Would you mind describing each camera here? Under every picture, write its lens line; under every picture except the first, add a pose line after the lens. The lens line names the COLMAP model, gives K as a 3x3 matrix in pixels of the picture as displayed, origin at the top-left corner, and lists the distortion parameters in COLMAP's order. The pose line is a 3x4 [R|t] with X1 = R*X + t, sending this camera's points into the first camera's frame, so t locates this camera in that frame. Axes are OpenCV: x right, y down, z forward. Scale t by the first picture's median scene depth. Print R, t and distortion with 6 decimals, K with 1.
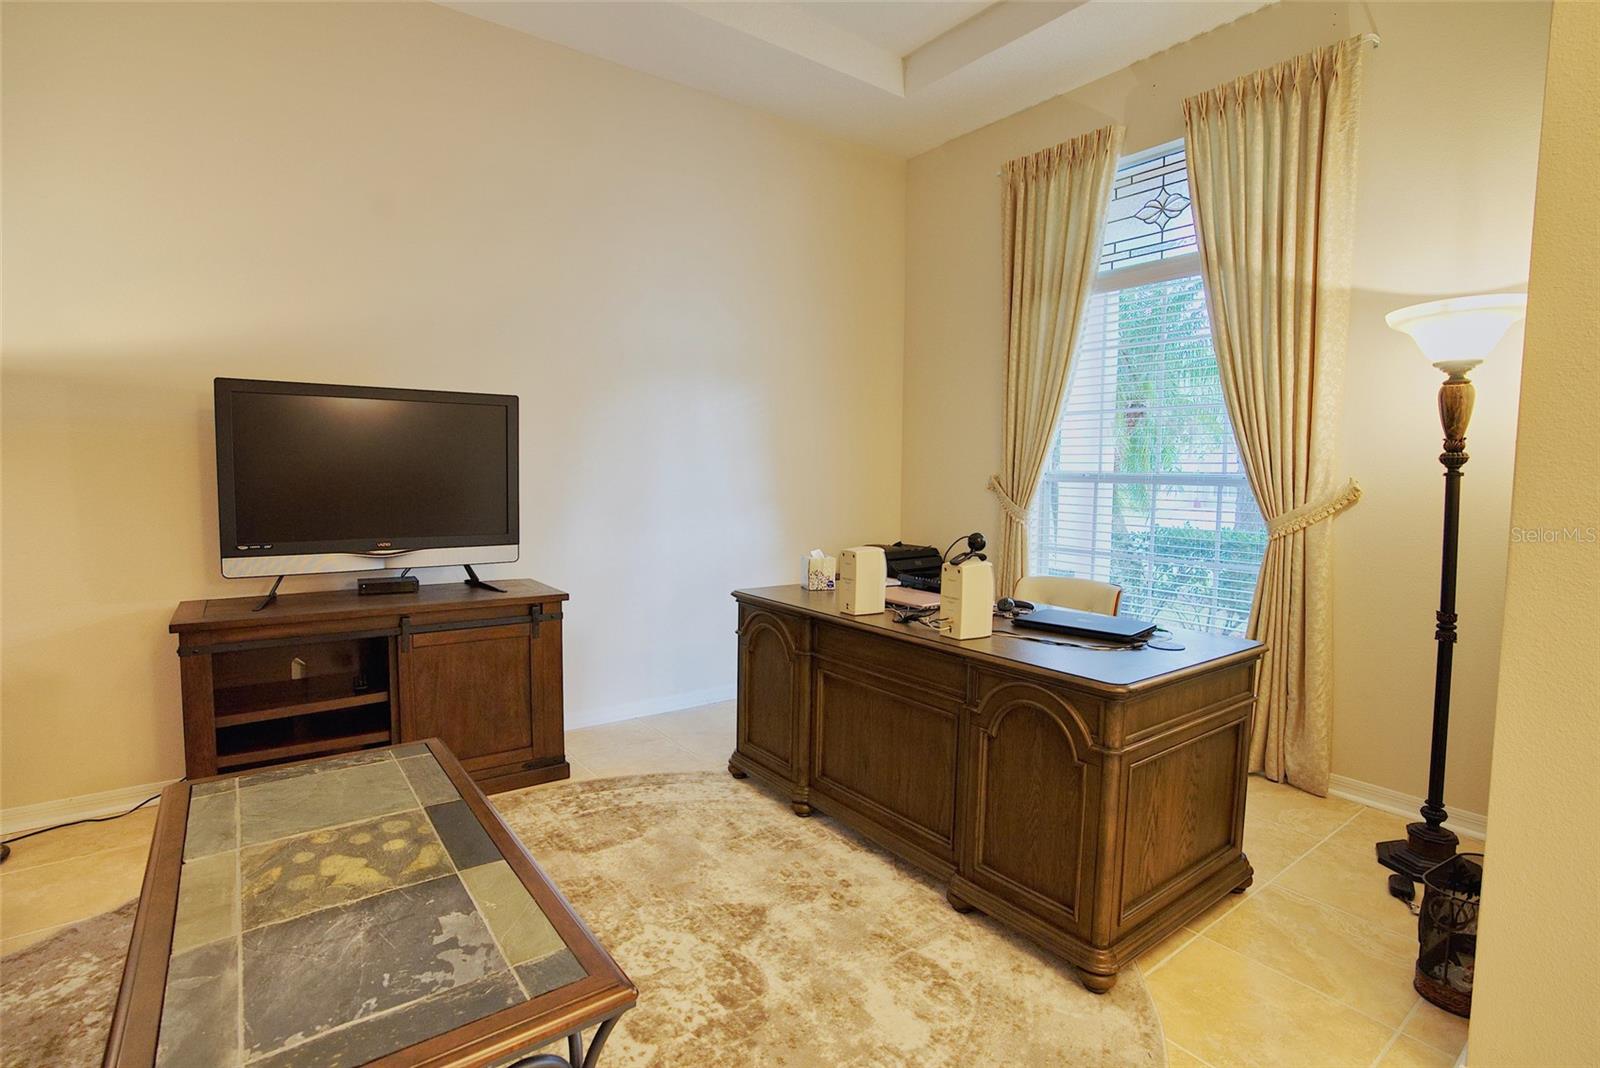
lens RADIAL K [[761.1, 0, 805.2], [0, 761.1, 531.7], [0, 0, 1]] dist [-0.042953, 0.000421]
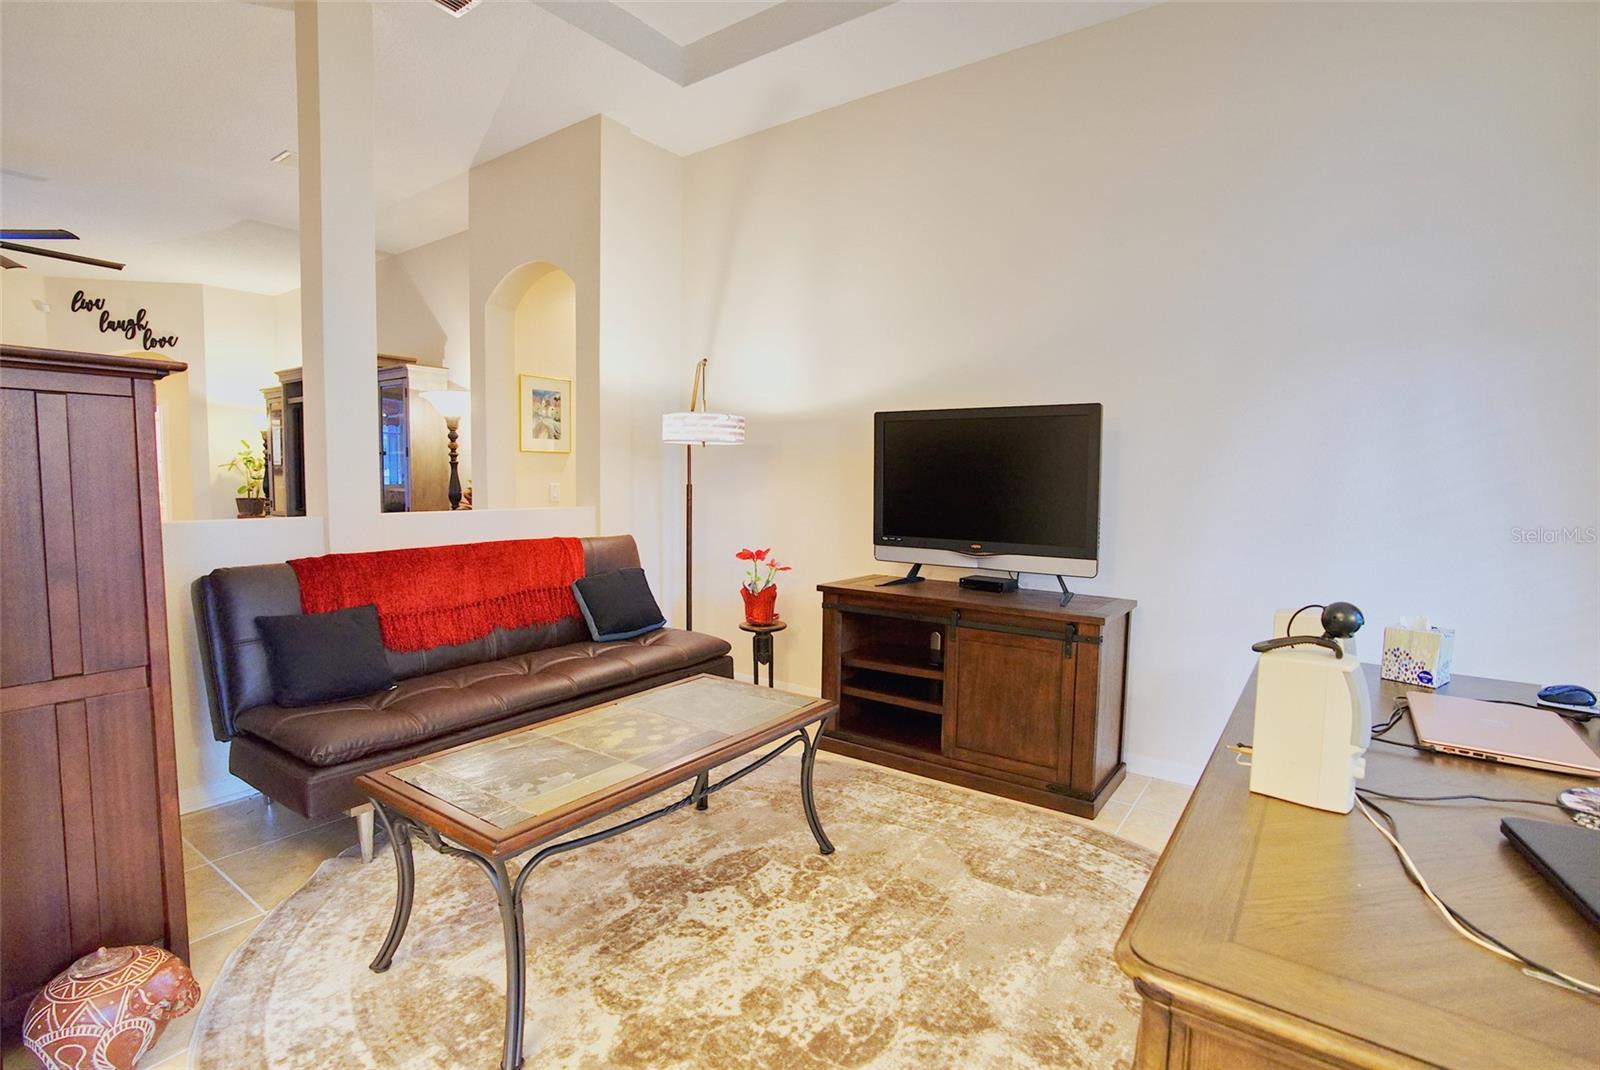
lens RADIAL K [[761.1, 0, 805.2], [0, 761.1, 532.7], [0, 0, 1]] dist [-0.042953, 0.000421]
pose [[0.298891, 0.059145, -0.952453, 0.555617], [-0.078590, 0.996213, 0.037200, -0.031943], [0.951046, 0.063734, 0.302407, 0.491657]]
